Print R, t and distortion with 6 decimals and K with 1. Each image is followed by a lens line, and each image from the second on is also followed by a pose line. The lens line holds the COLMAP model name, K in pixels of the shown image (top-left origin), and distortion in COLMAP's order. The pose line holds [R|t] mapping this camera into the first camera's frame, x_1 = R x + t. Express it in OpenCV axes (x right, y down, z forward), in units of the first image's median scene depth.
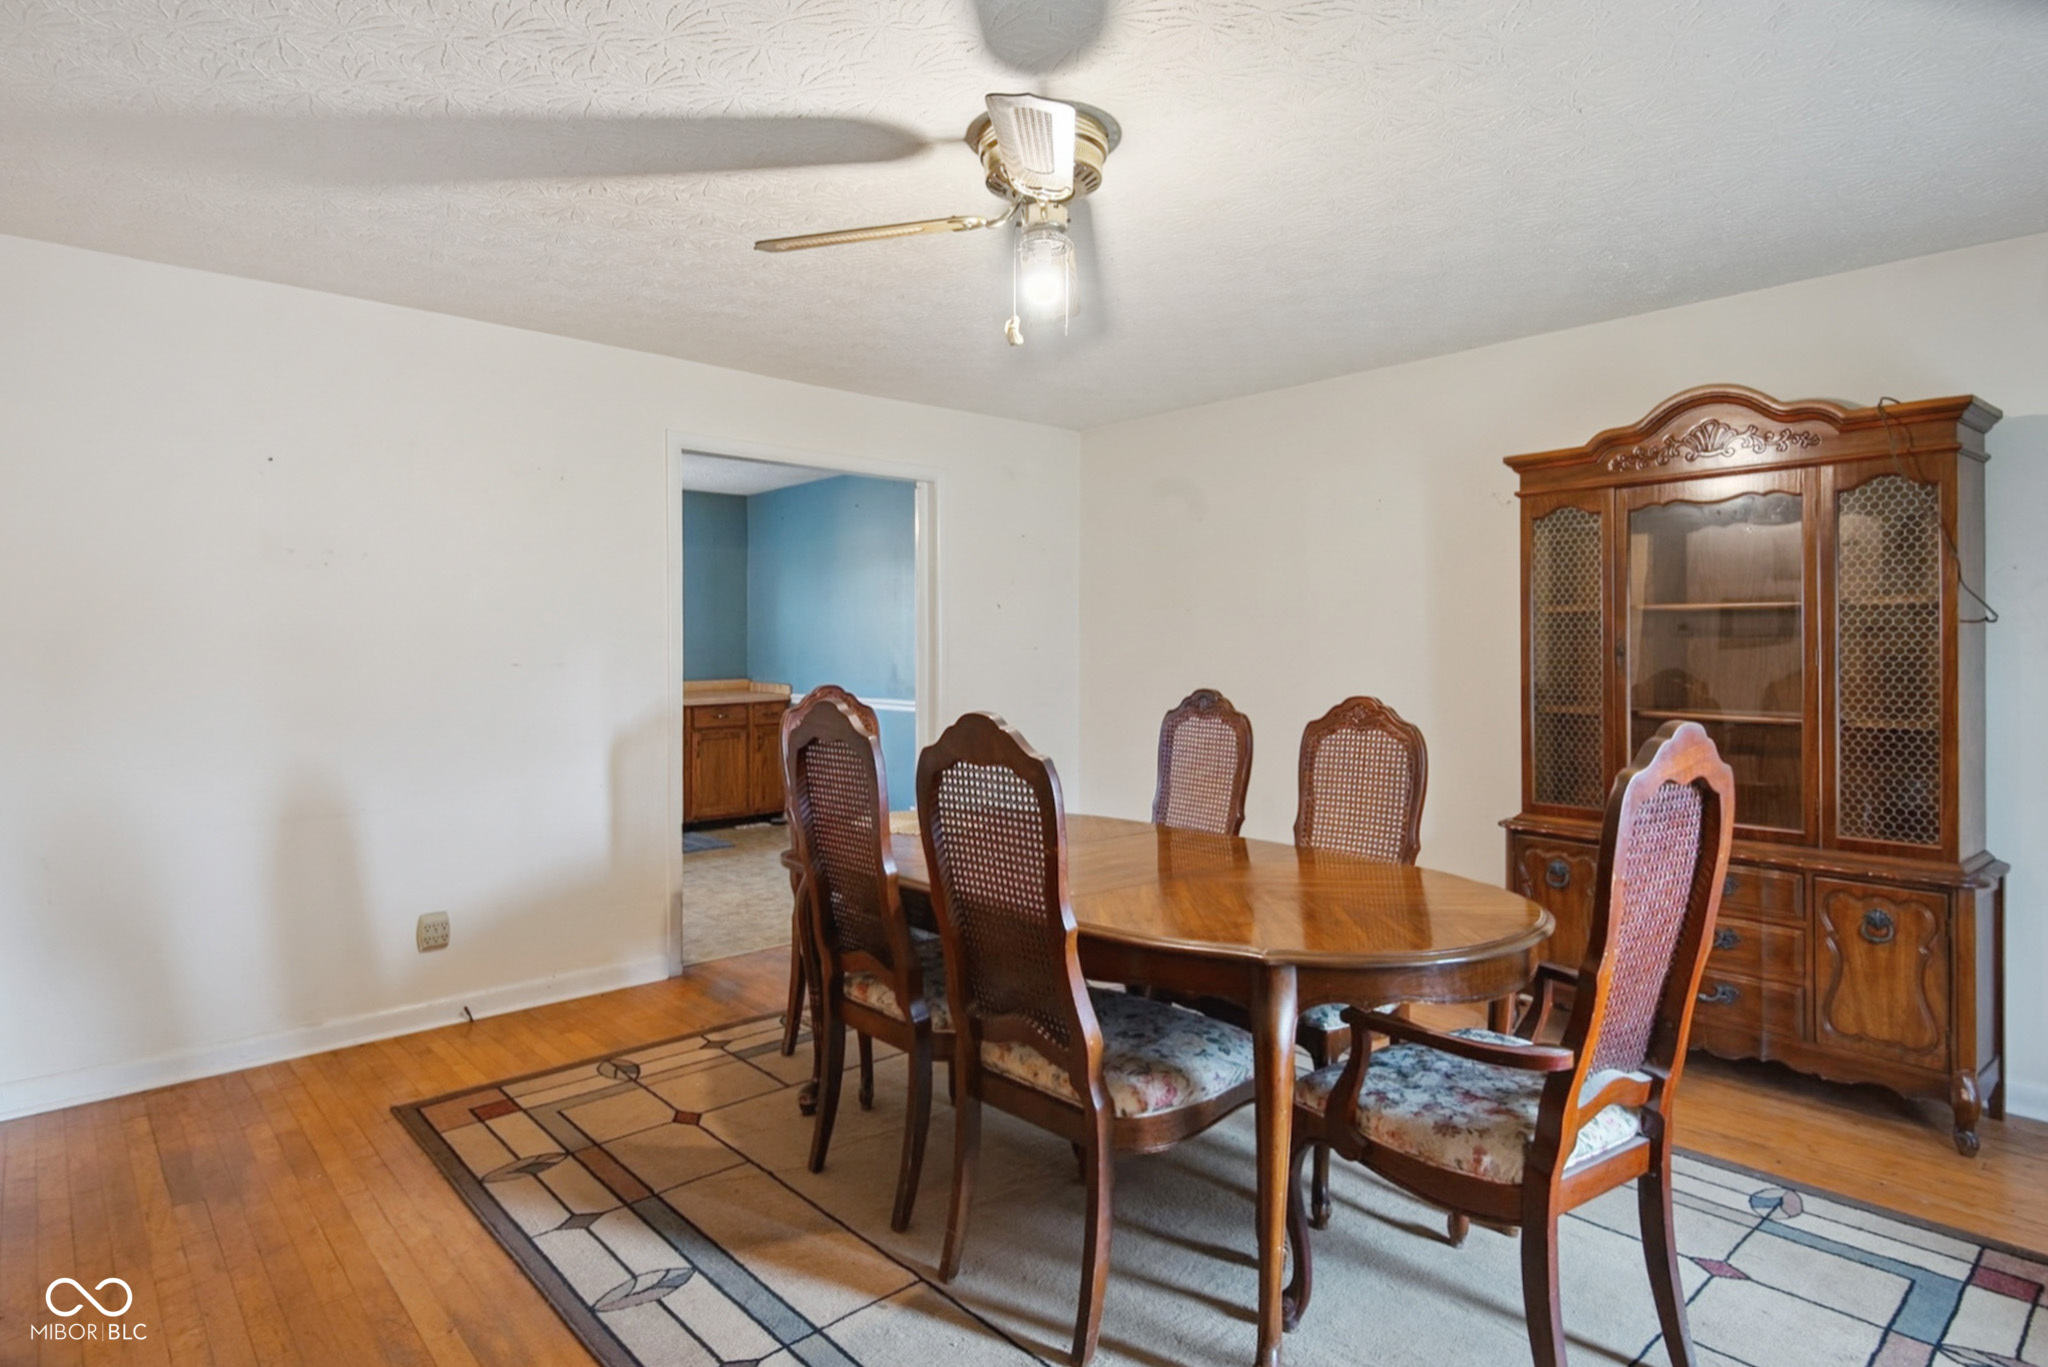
lens RADIAL K [[1110.9, 0, 1019.6], [0, 1110.9, 670.4], [0, 0, 1]] dist [0.064950, -0.040876]
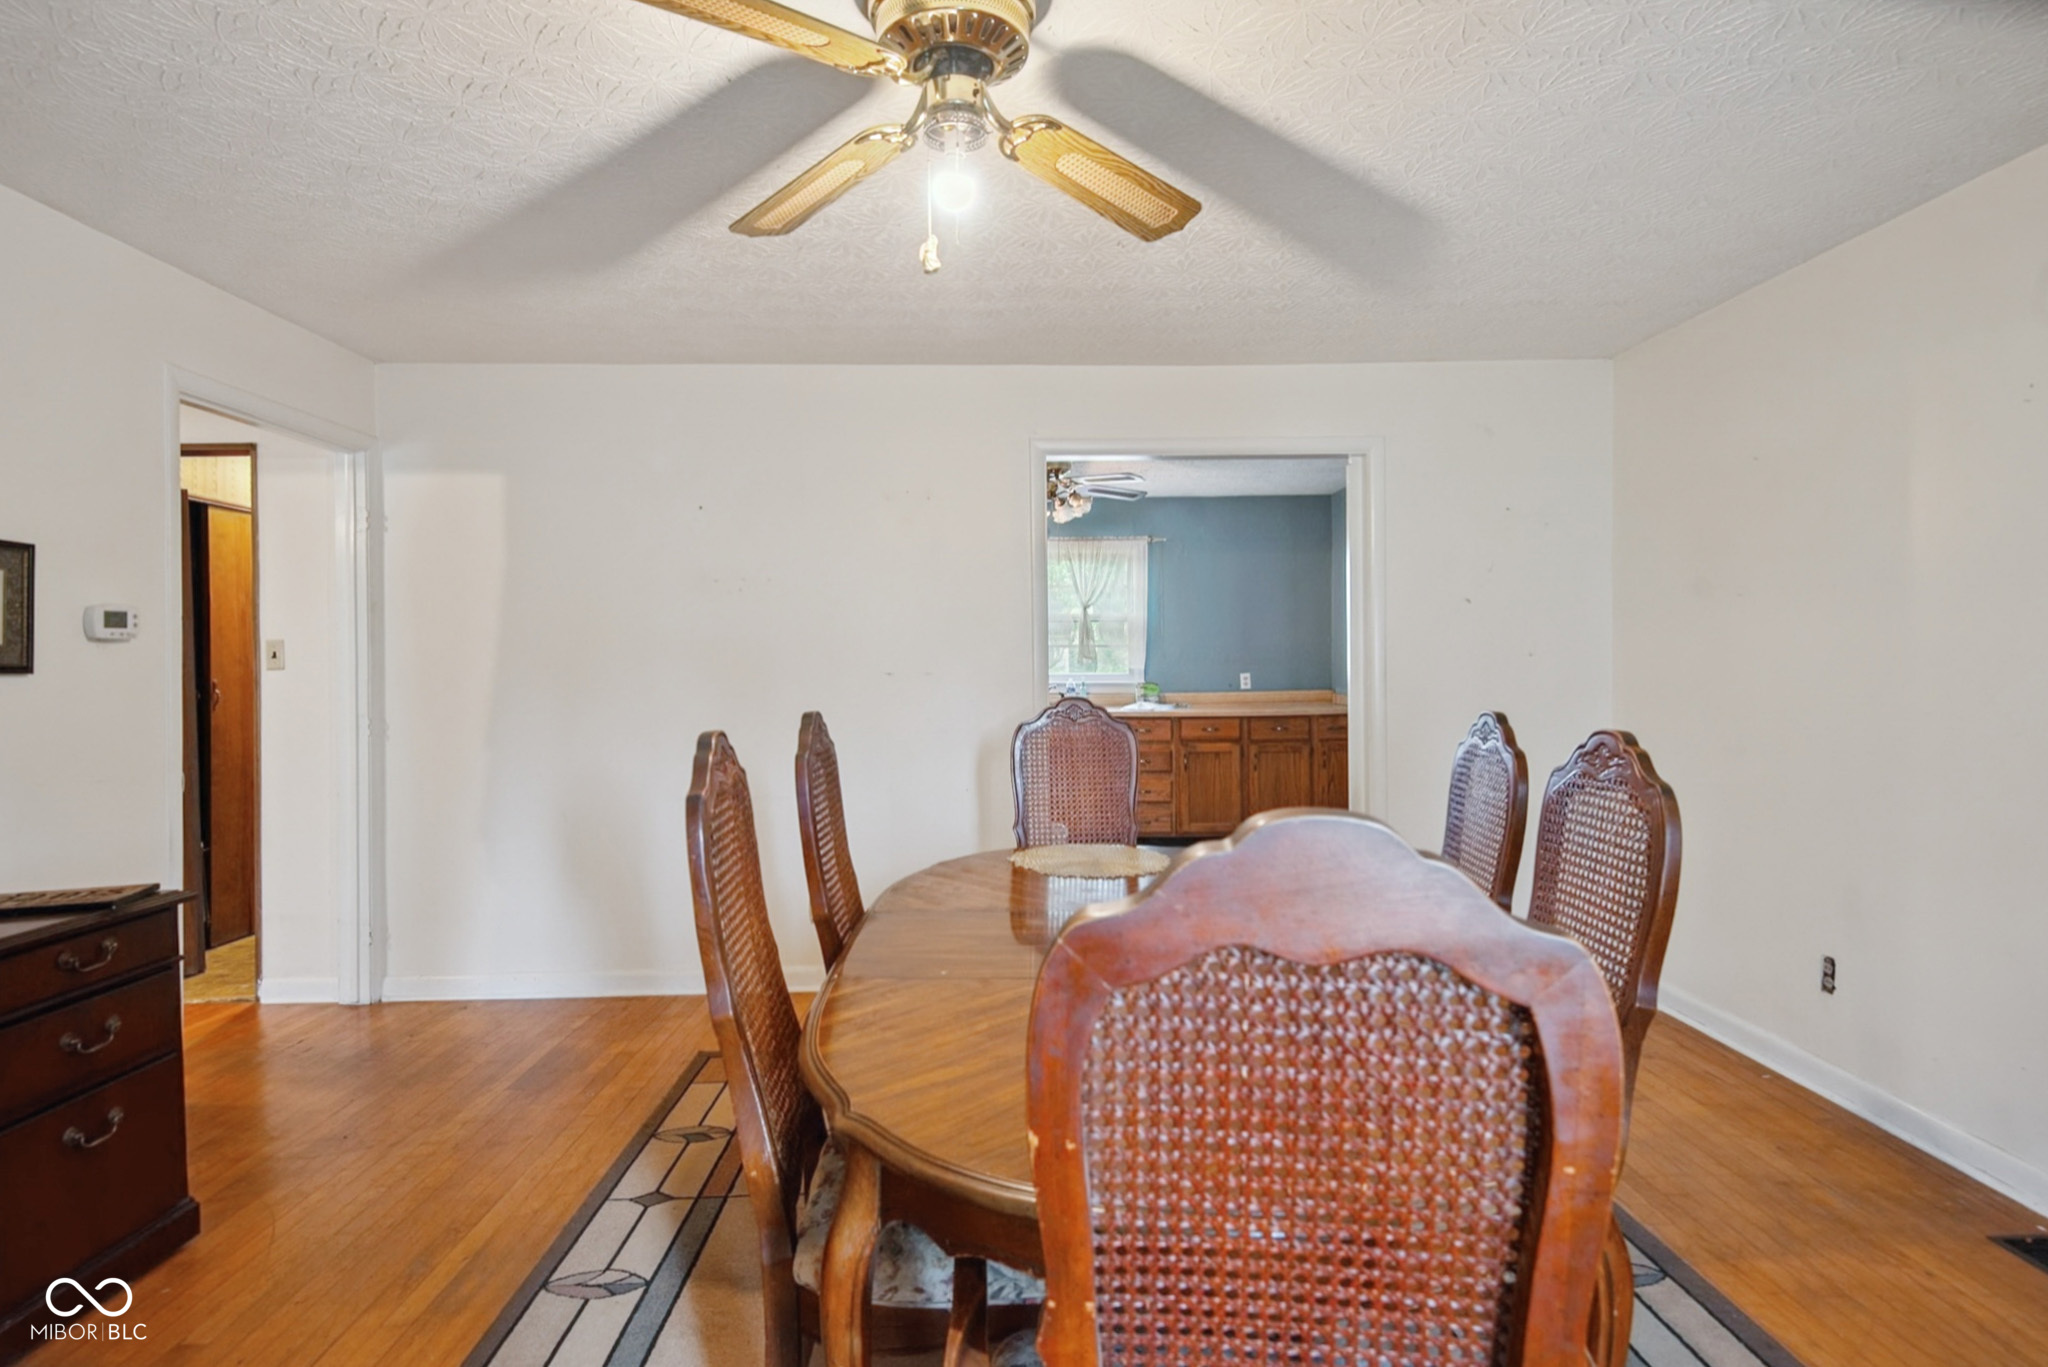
lens RADIAL K [[1110.9, 0, 1019.6], [0, 1110.9, 670.4], [0, 0, 1]] dist [0.064950, -0.040876]
pose [[0.754377, 0.003130, -0.656434, 0.497419], [-0.009062, 0.999943, -0.005645, -0.002068], [0.656379, 0.010207, 0.754363, 0.380713]]
